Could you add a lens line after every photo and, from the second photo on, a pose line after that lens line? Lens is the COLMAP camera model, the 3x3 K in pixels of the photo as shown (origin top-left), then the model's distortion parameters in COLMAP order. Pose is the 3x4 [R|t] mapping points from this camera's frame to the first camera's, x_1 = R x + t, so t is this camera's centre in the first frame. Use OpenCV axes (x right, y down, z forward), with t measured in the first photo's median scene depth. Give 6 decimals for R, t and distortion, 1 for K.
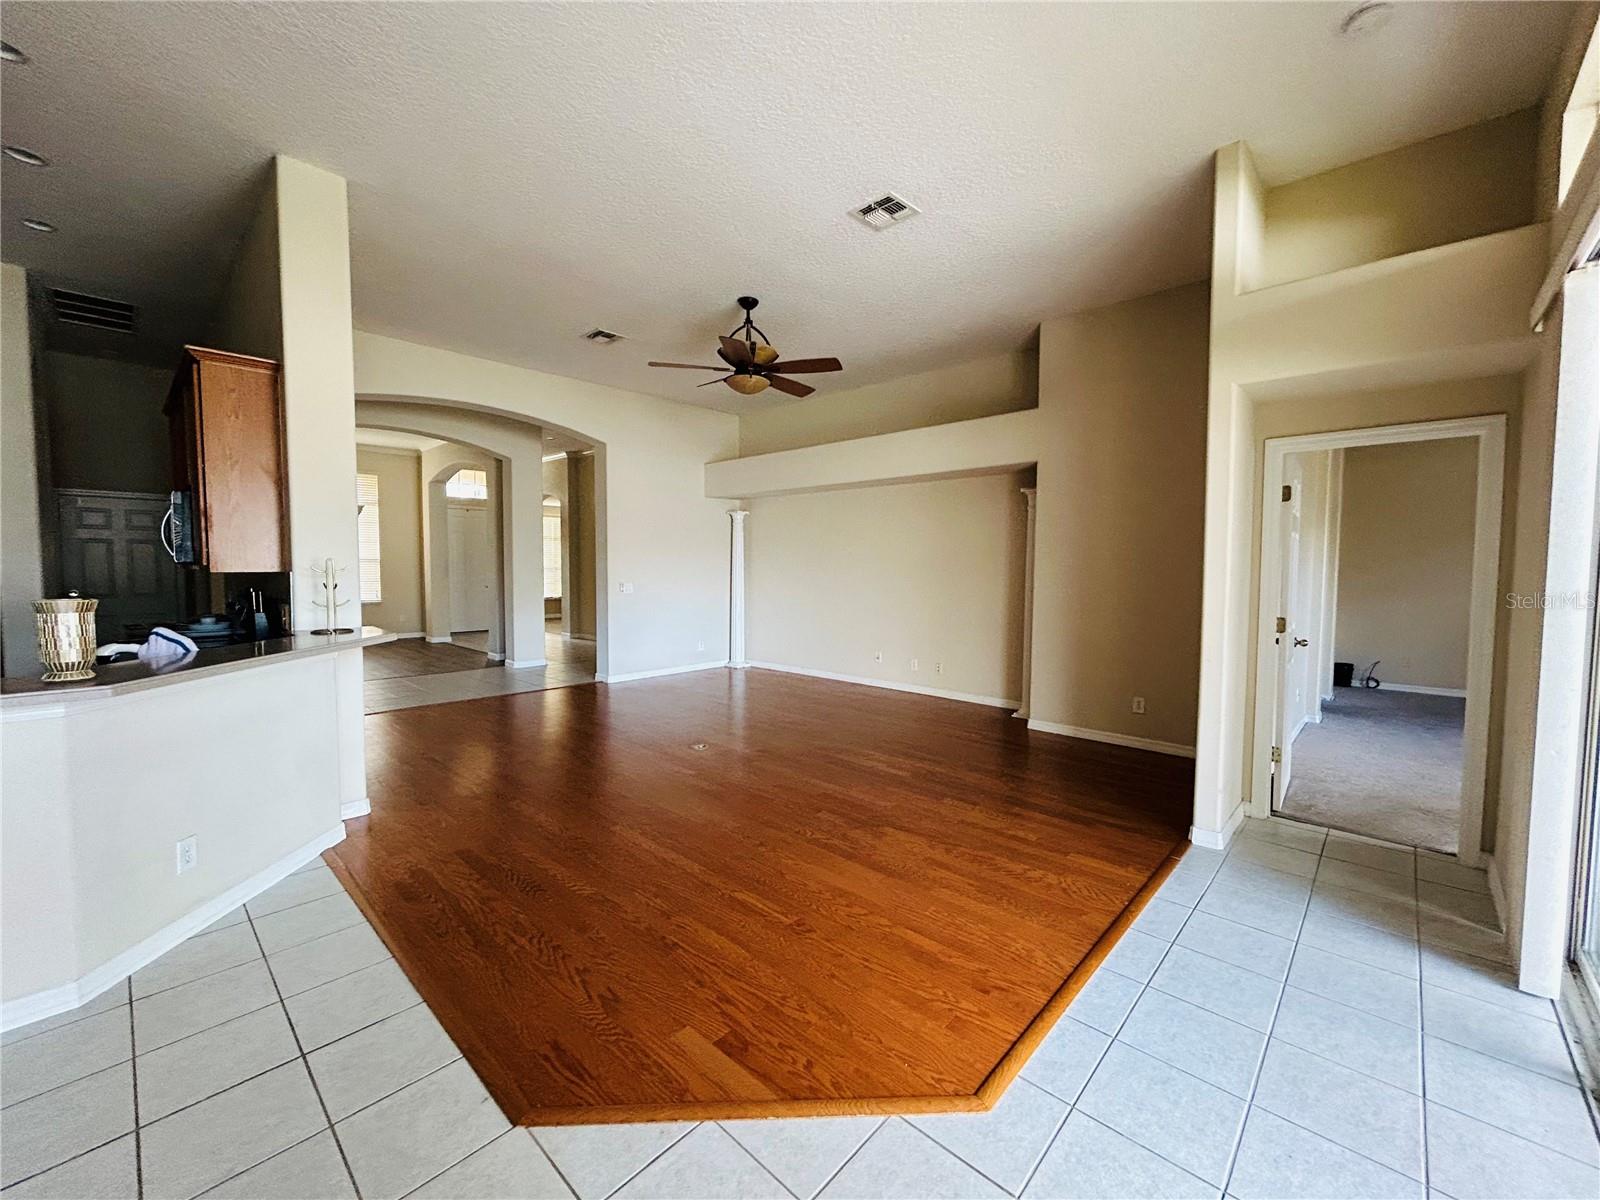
lens RADIAL K [[647.7, 0, 799.1], [0, 647.7, 598.8], [0, 0, 1]] dist [0.000942, 0.000131]
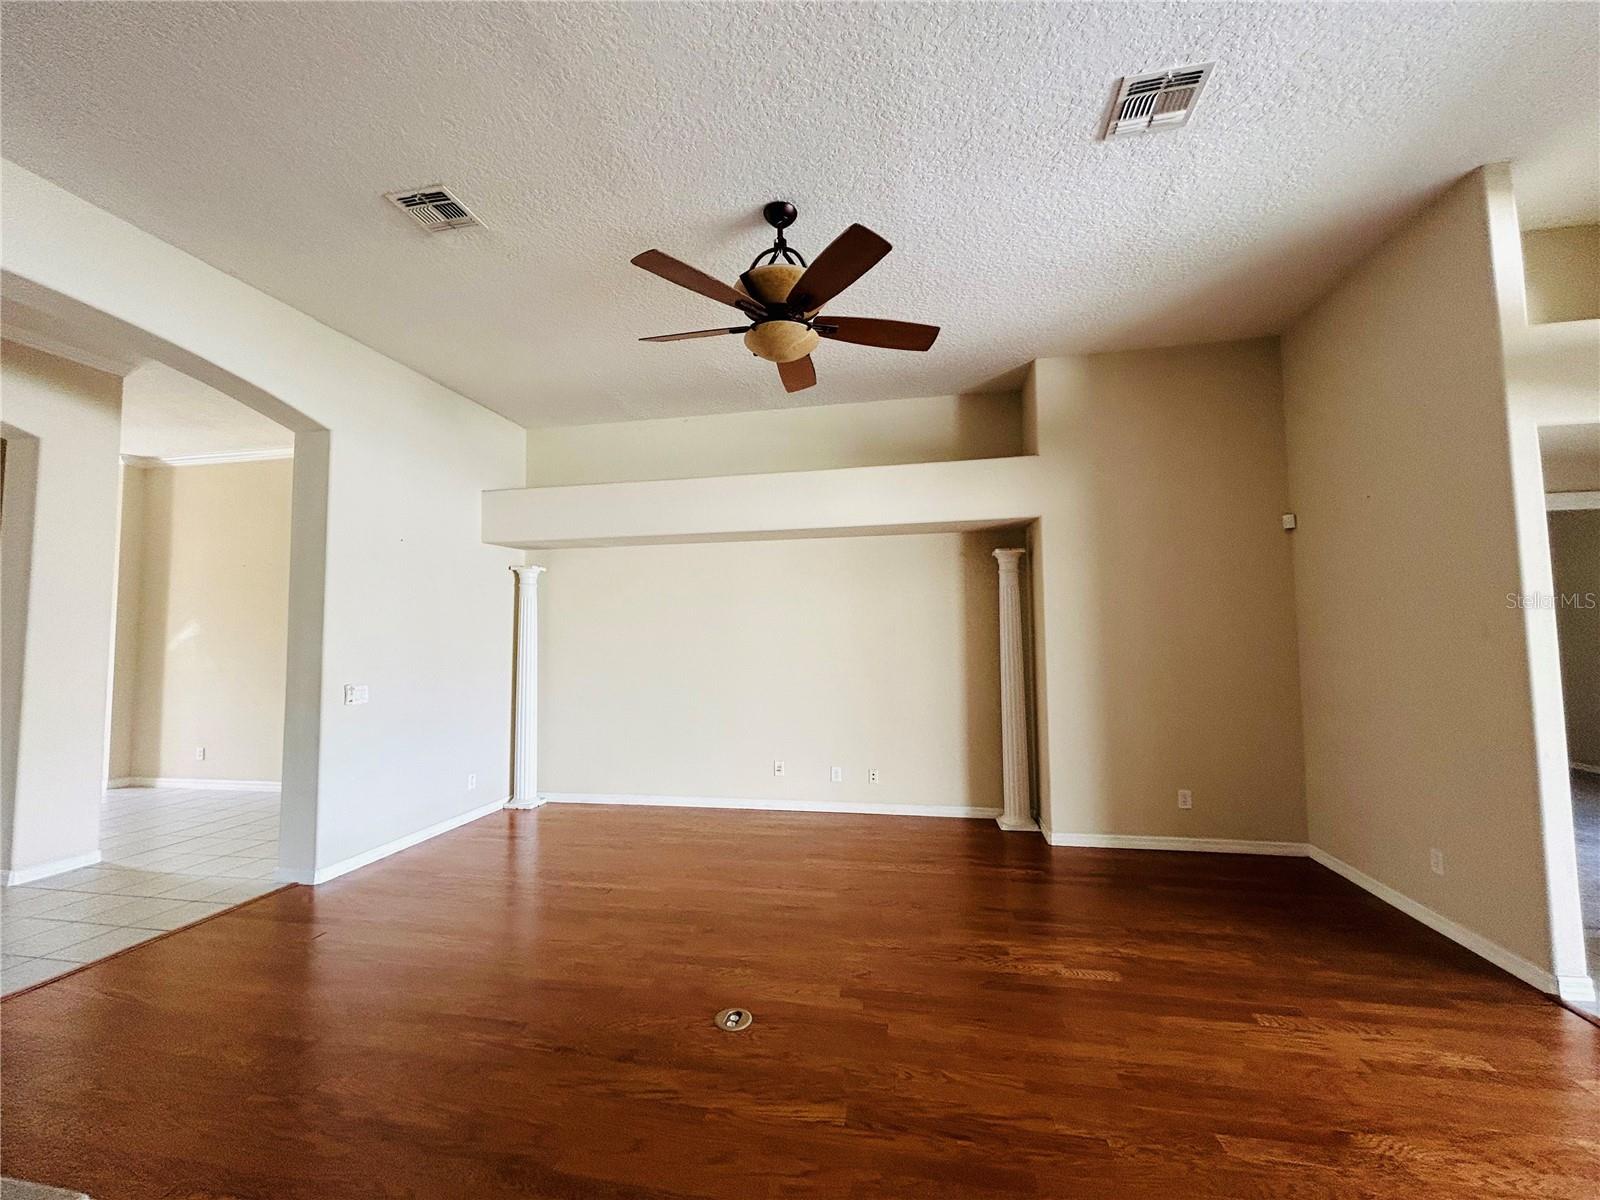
lens RADIAL K [[647.7, 0, 802.5], [0, 647.7, 598.0], [0, 0, 1]] dist [0.000942, 0.000131]
pose [[0.843929, 0.017775, 0.536160, -0.329265], [0.045612, 0.993454, -0.104730, -0.031633], [-0.534512, 0.112840, 0.837594, 0.452157]]
